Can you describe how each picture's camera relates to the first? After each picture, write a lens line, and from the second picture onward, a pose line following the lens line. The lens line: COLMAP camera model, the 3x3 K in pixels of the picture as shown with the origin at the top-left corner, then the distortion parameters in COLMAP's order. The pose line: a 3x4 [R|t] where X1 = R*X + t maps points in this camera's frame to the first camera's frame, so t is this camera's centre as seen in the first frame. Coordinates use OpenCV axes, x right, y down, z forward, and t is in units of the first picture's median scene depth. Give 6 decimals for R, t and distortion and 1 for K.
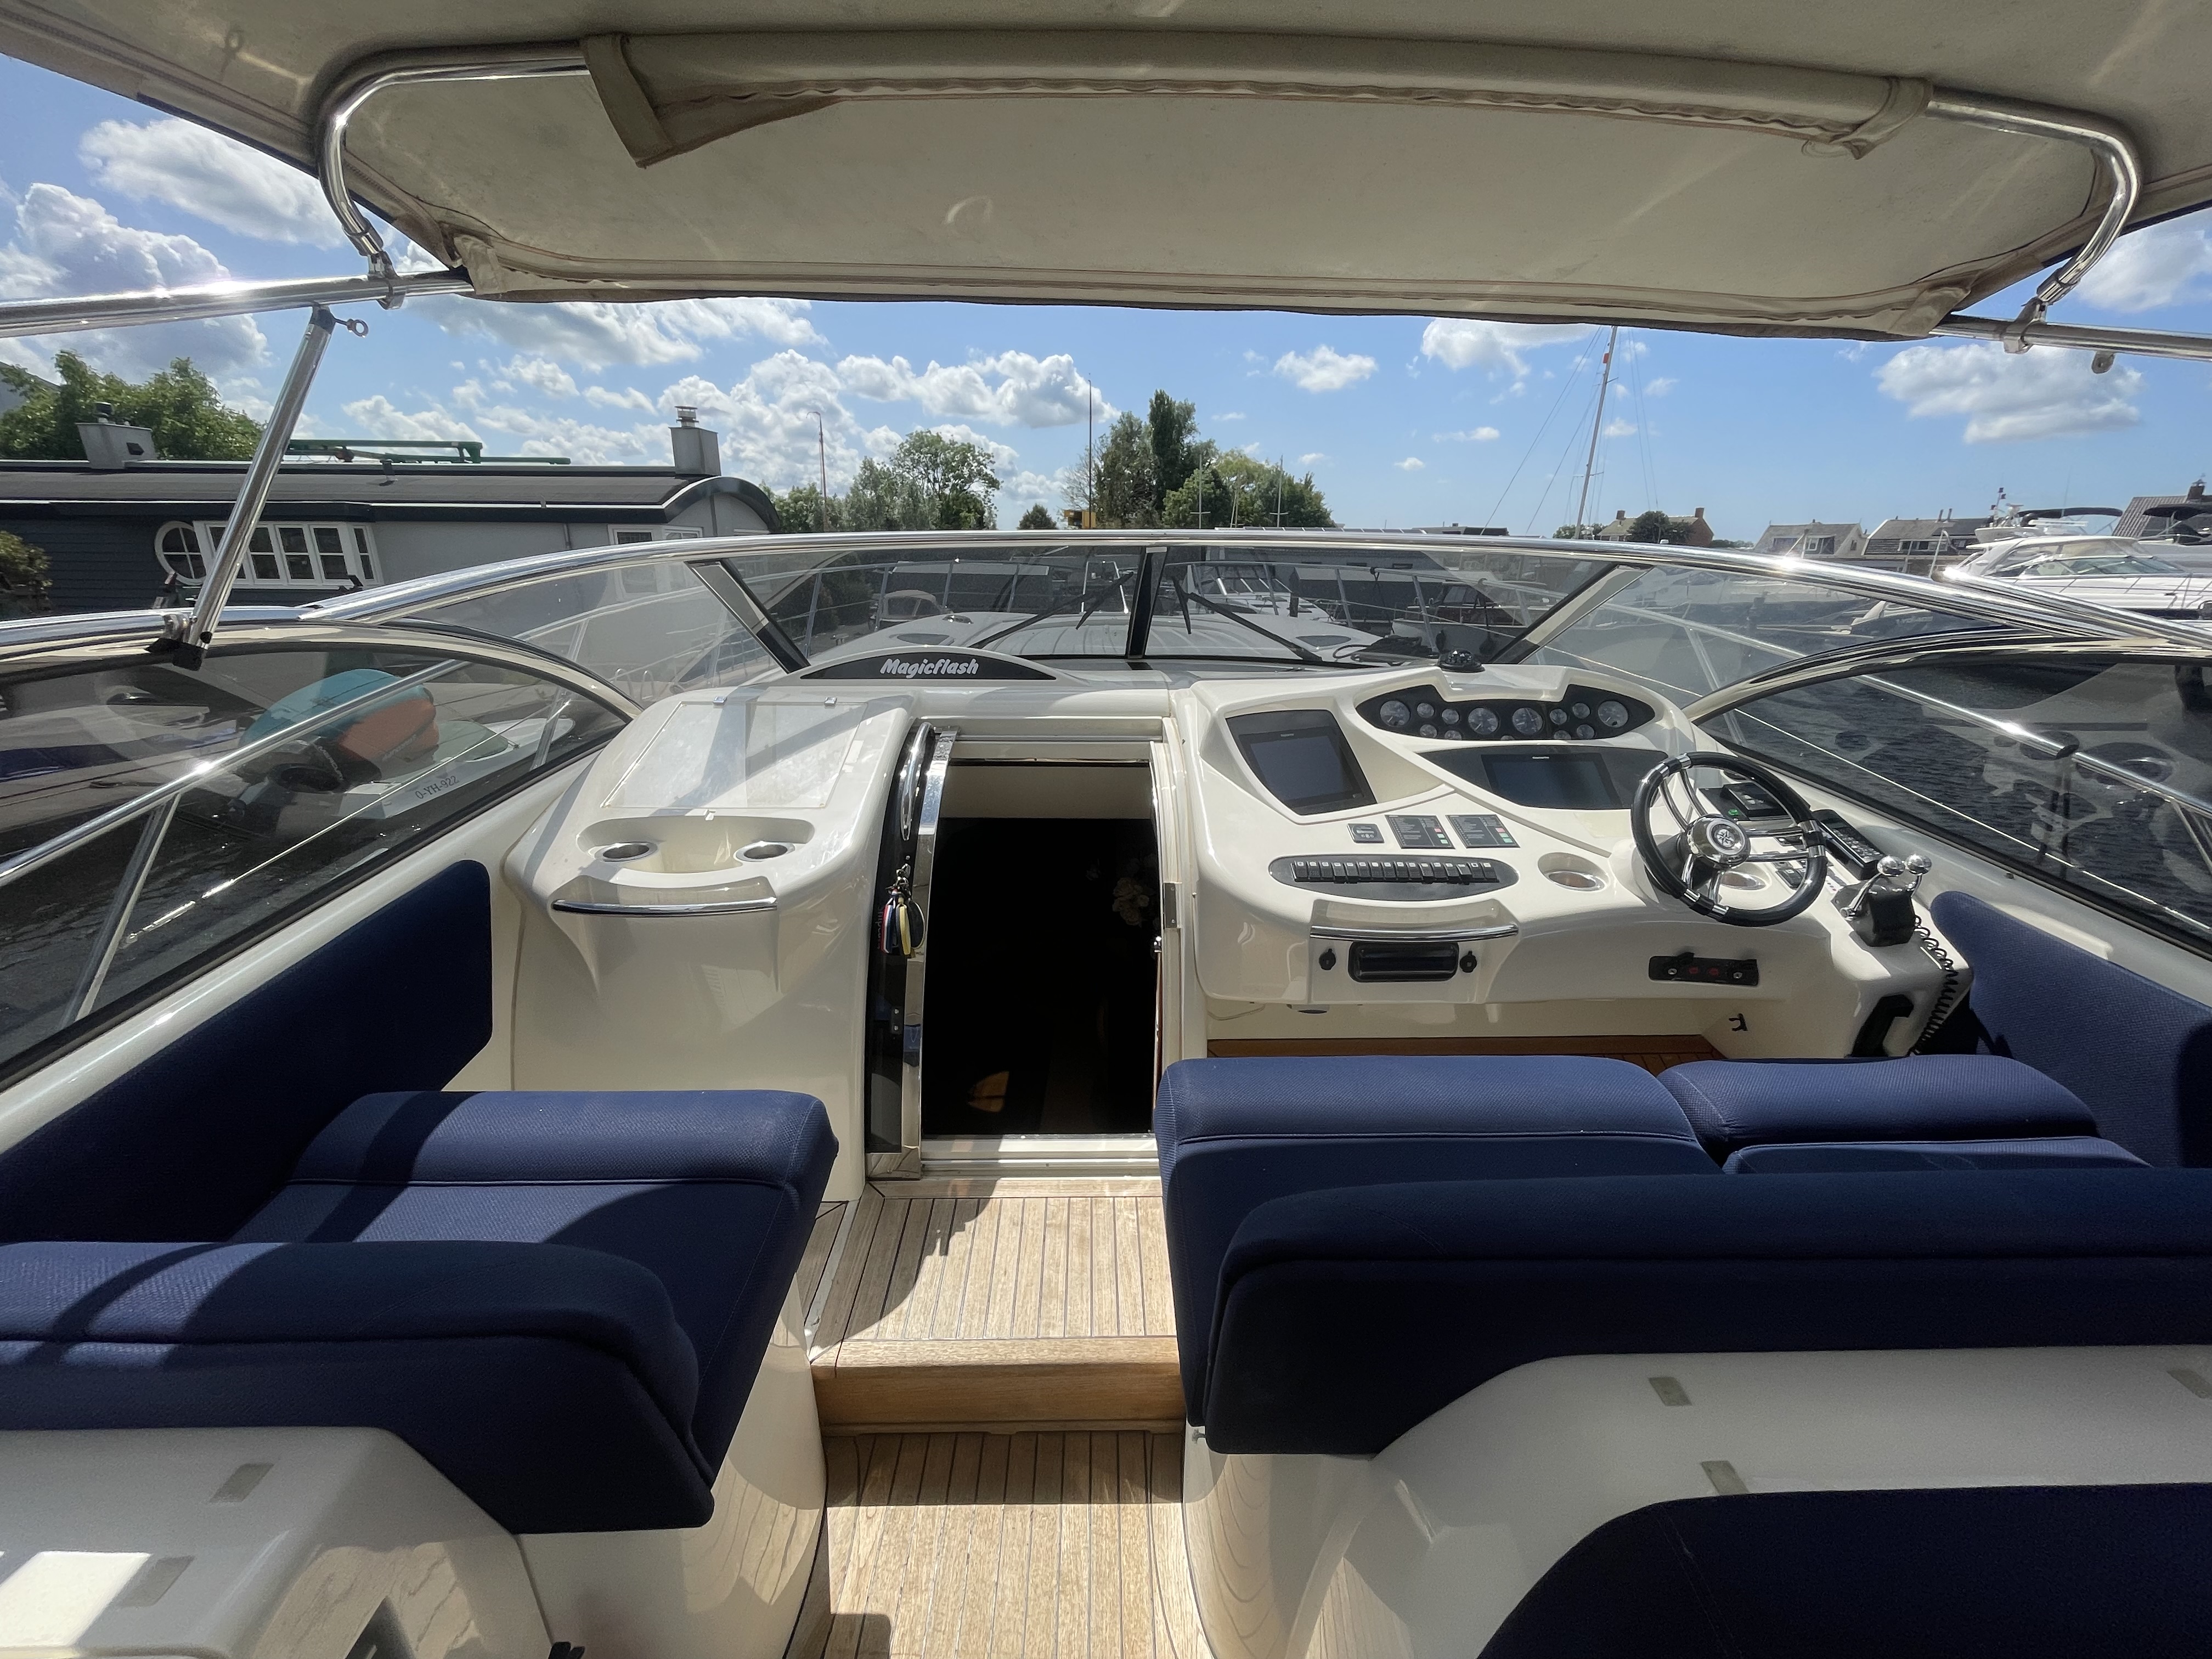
lens RADIAL K [[904.8, 0, 1115.7], [0, 904.8, 835.4], [0, 0, 1]] dist [0.002709, -0.001146]
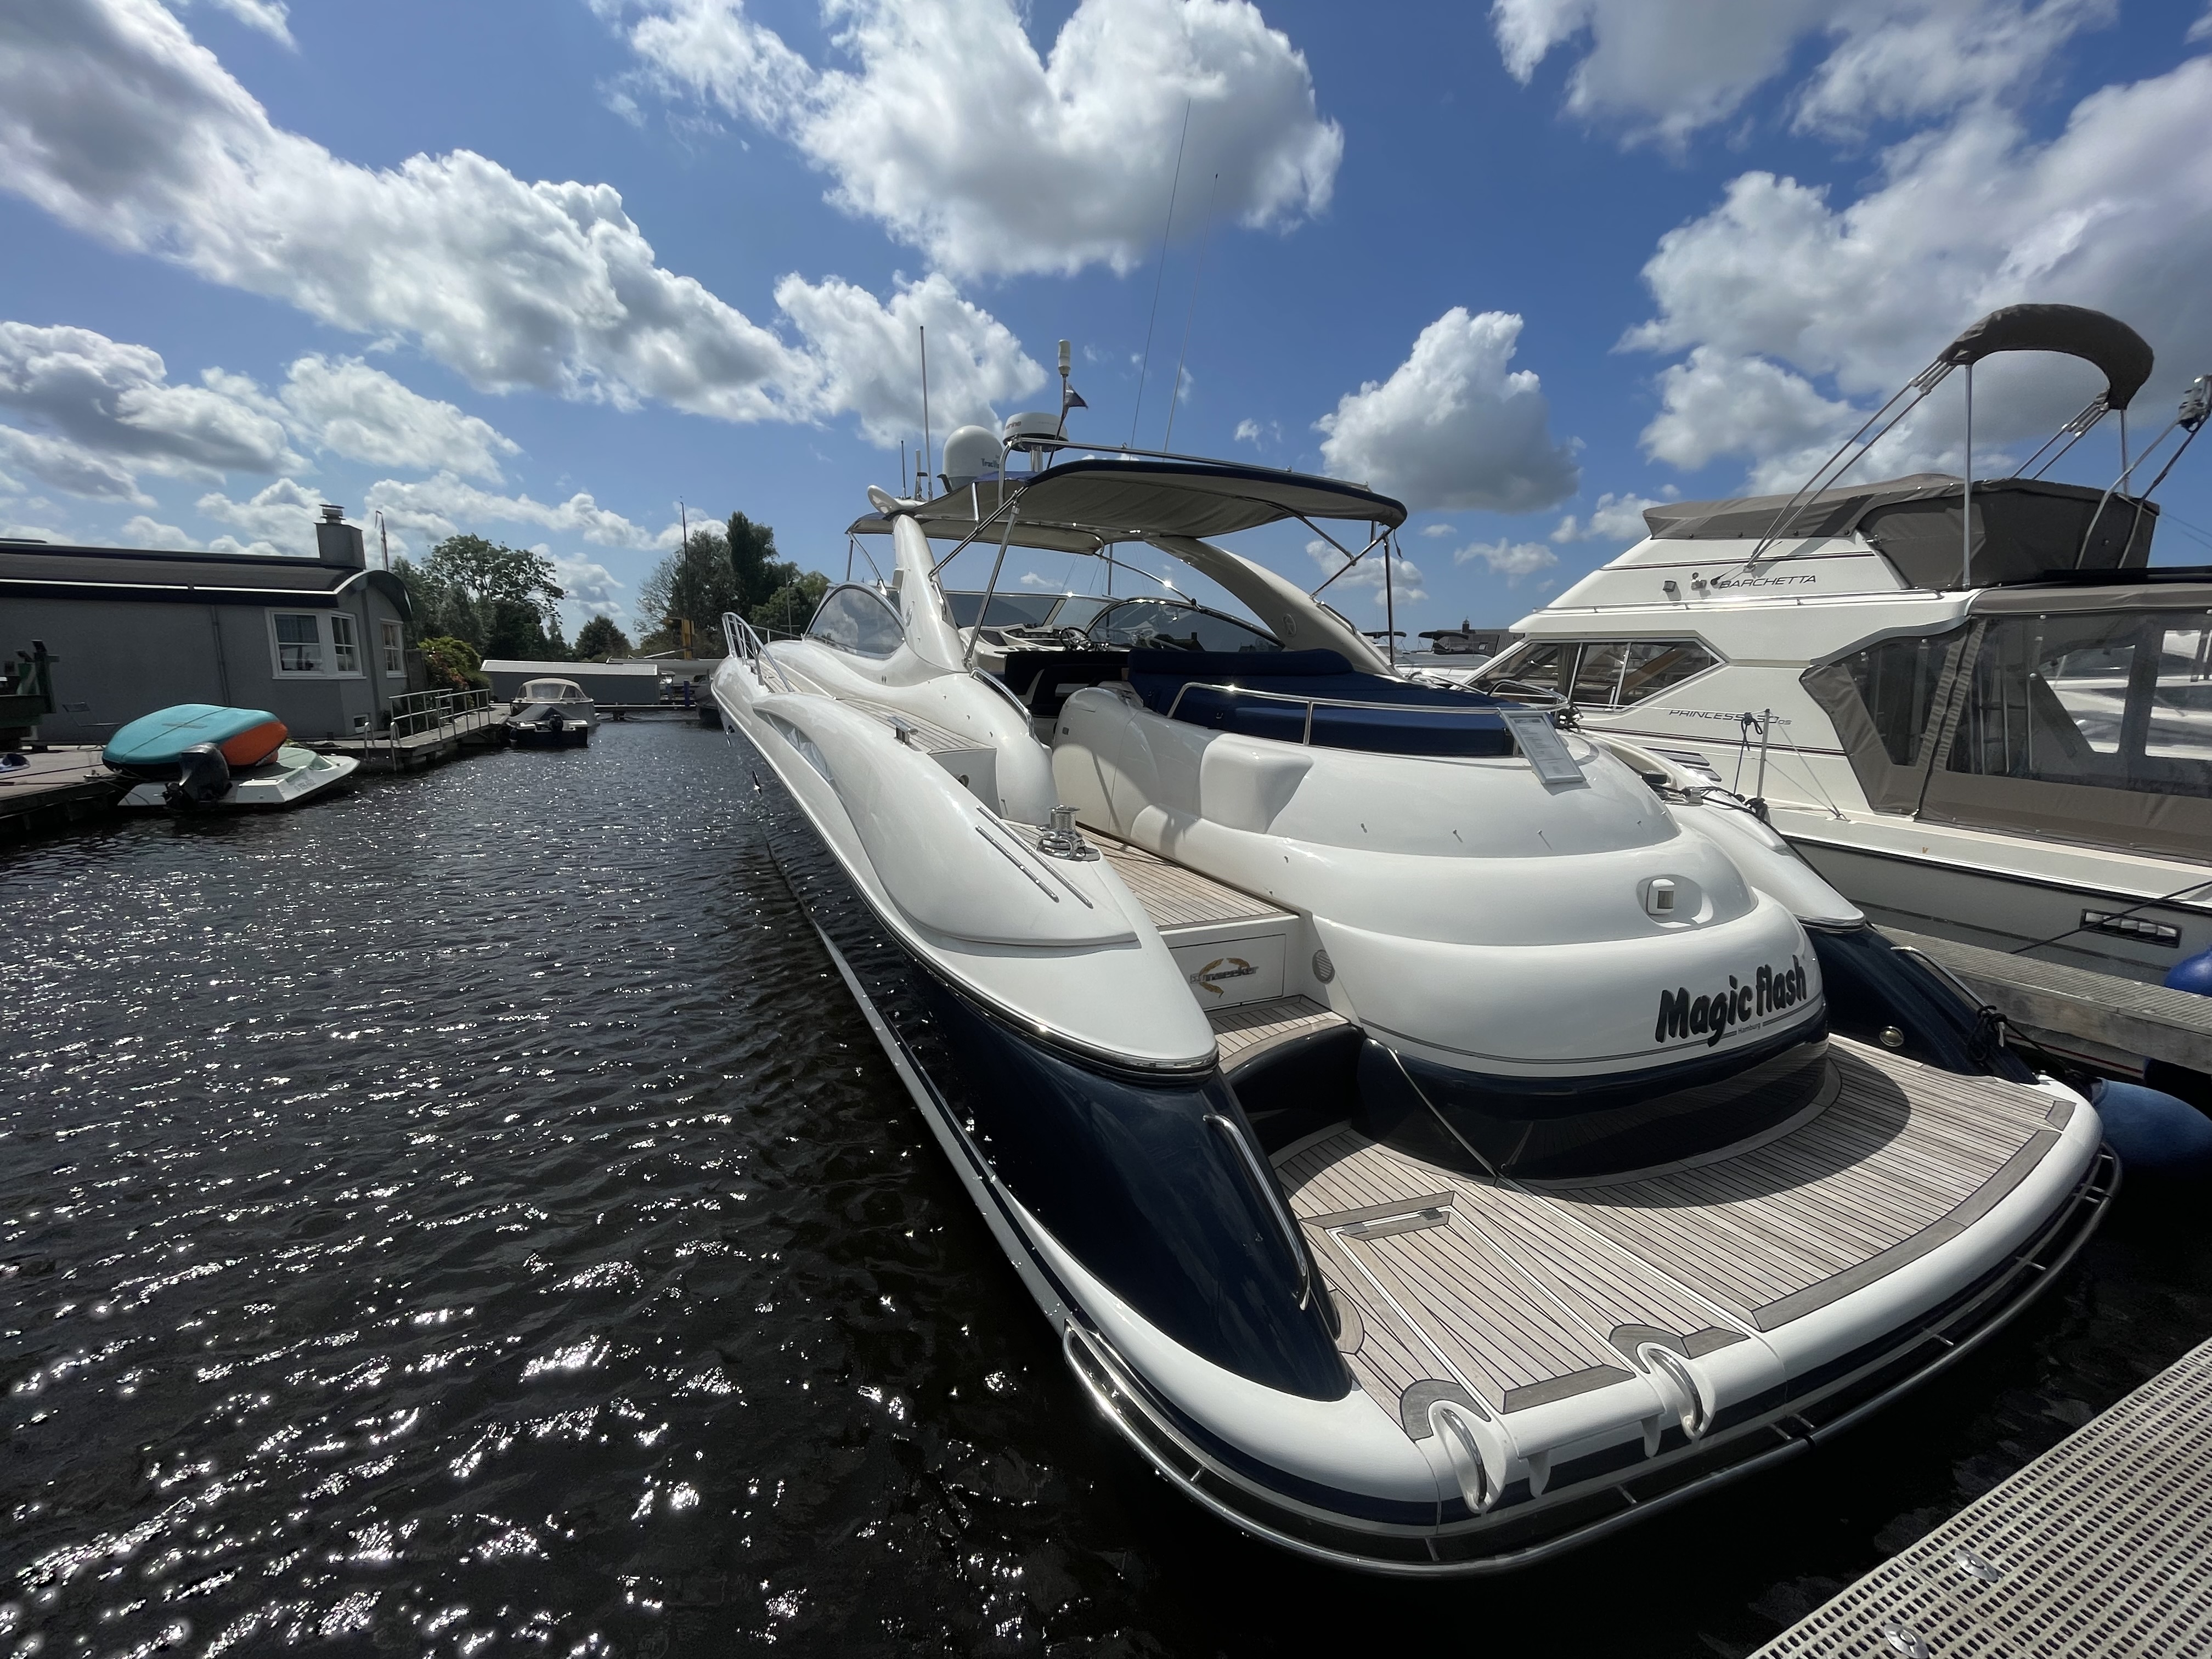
lens RADIAL K [[904.8, 0, 1102.1], [0, 904.8, 823.5], [0, 0, 1]] dist [0.002709, -0.001146]
pose [[0.906875, -0.066712, 0.416086, -0.096916], [0.122259, 0.986573, -0.108288, 0.108205], [-0.403275, 0.149074, 0.902855, -0.241887]]
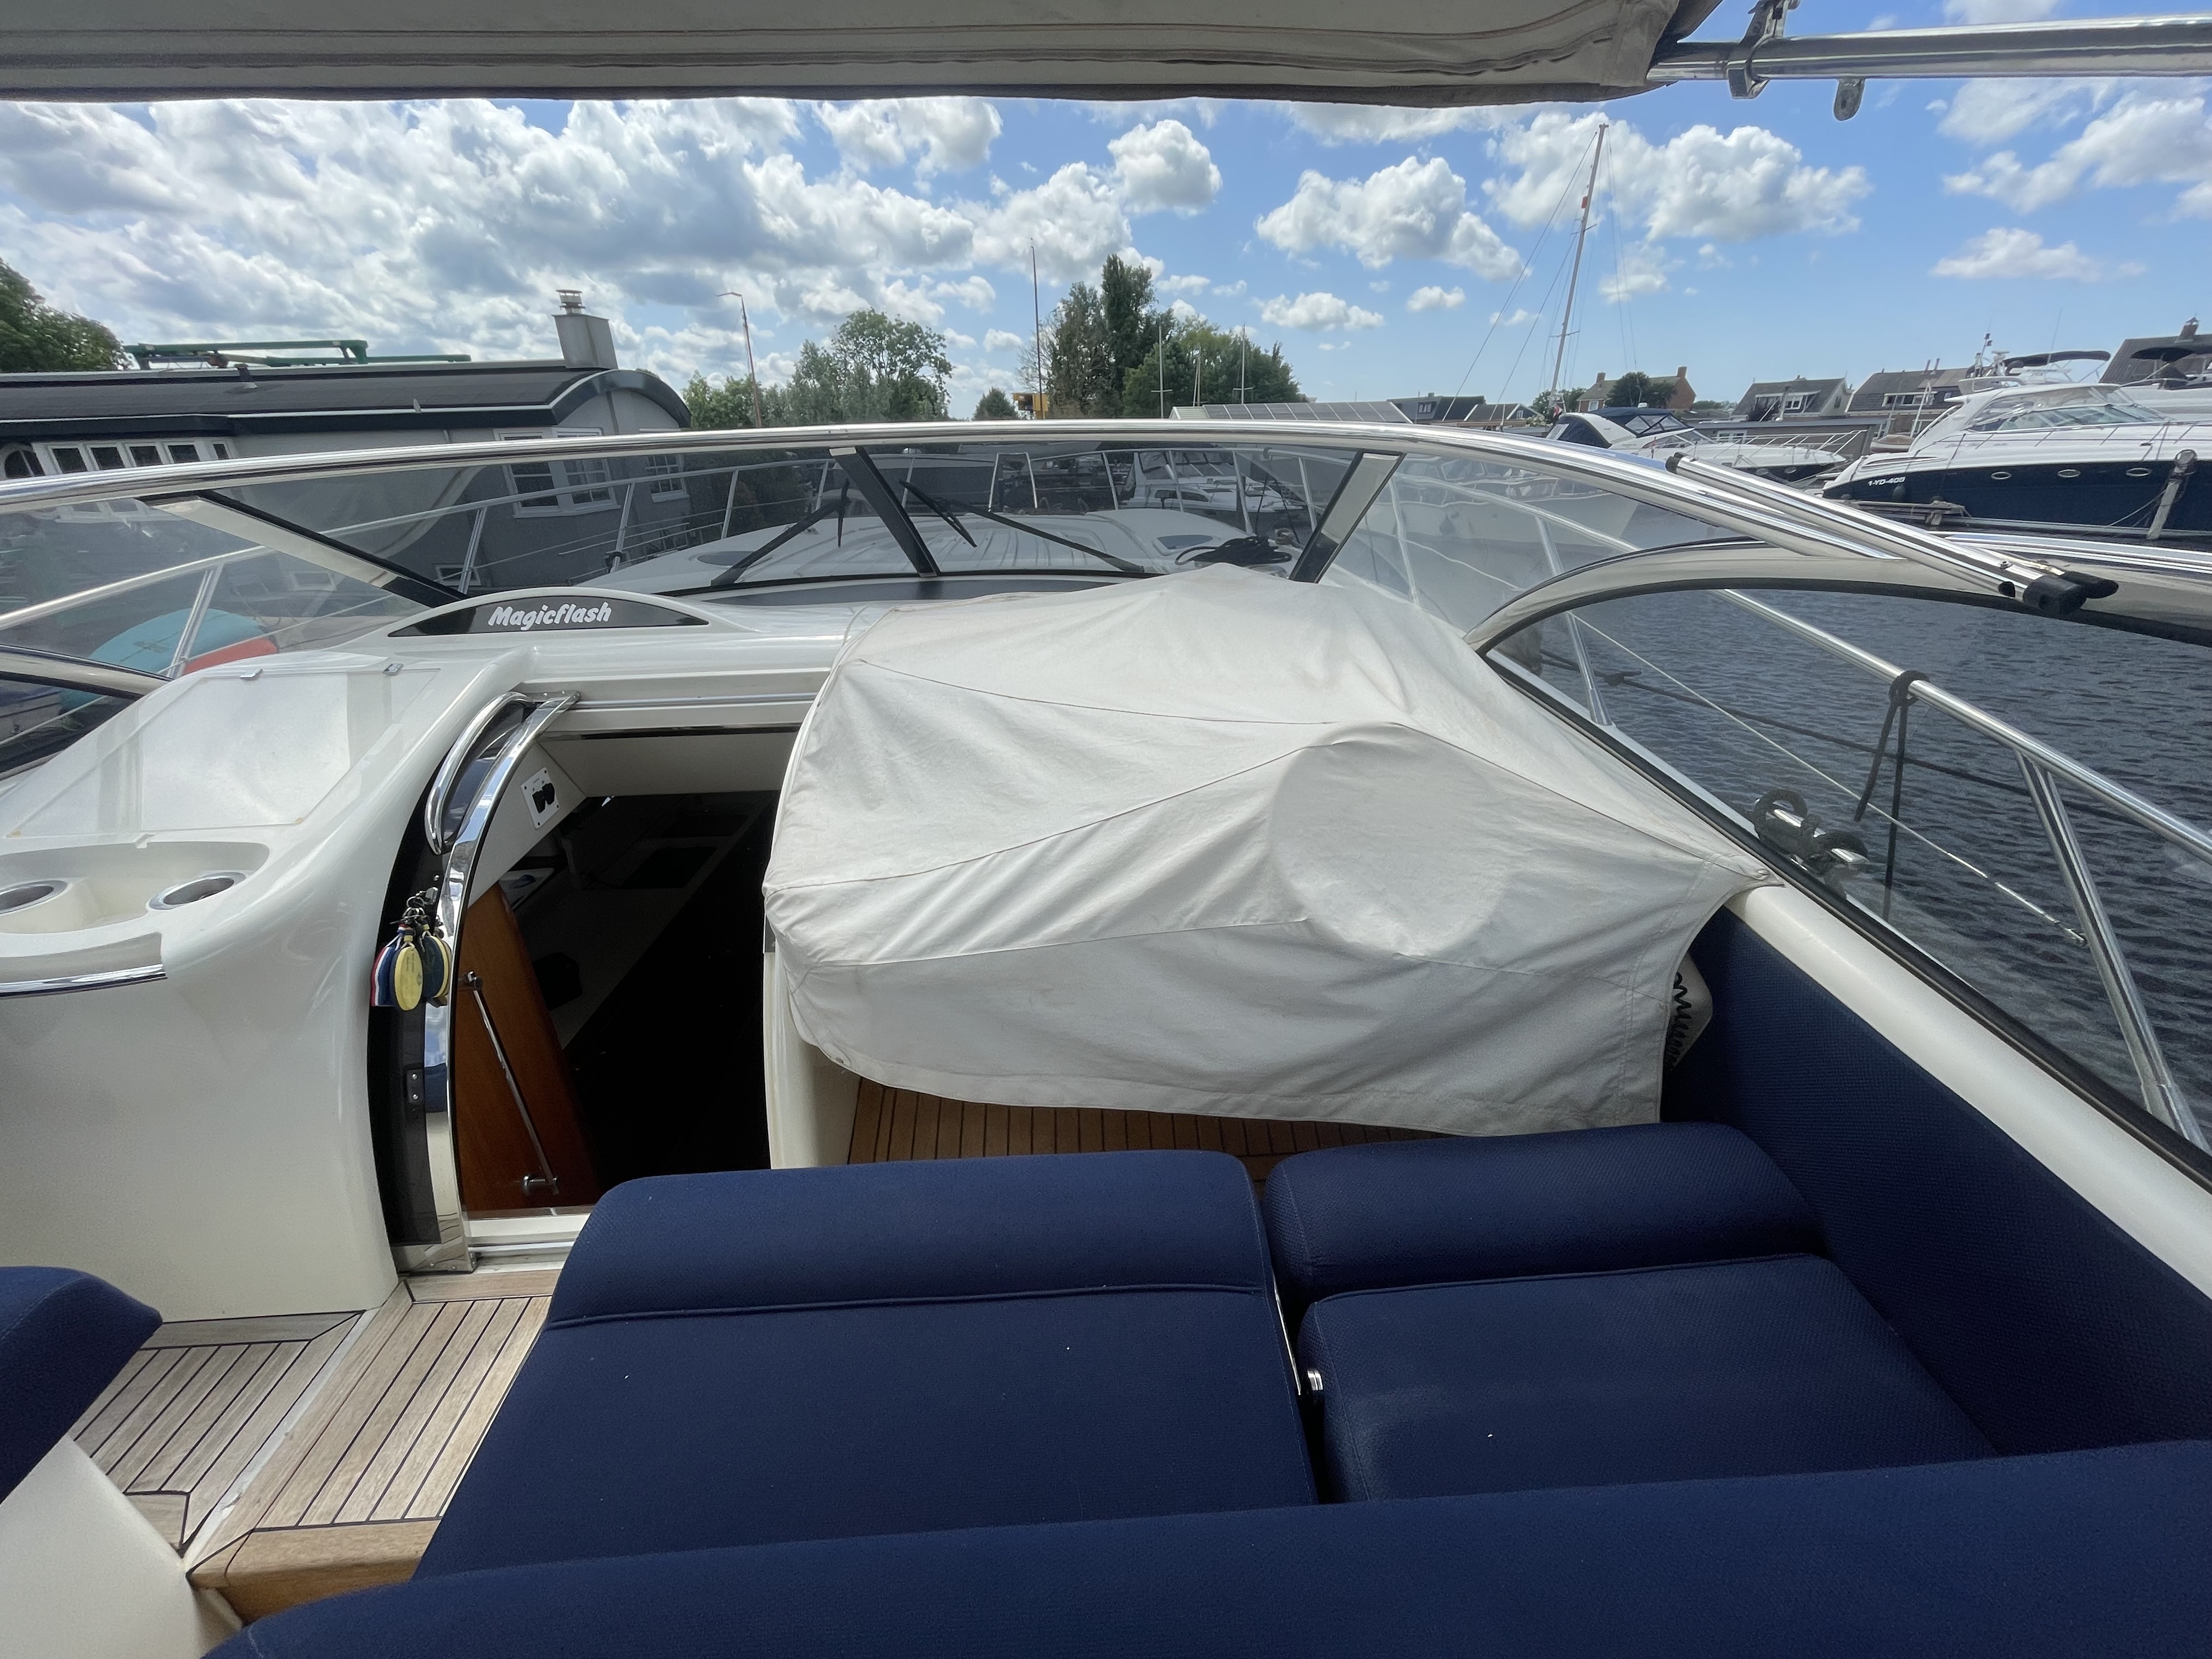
lens RADIAL K [[904.8, 0, 1114.3], [0, 904.8, 837.1], [0, 0, 1]] dist [0.002709, -0.001146]
pose [[0.998908, -0.044187, 0.015174, 0.029303], [0.042189, 0.992661, 0.113335, -0.006842], [-0.020070, -0.112571, 0.993441, 0.019012]]
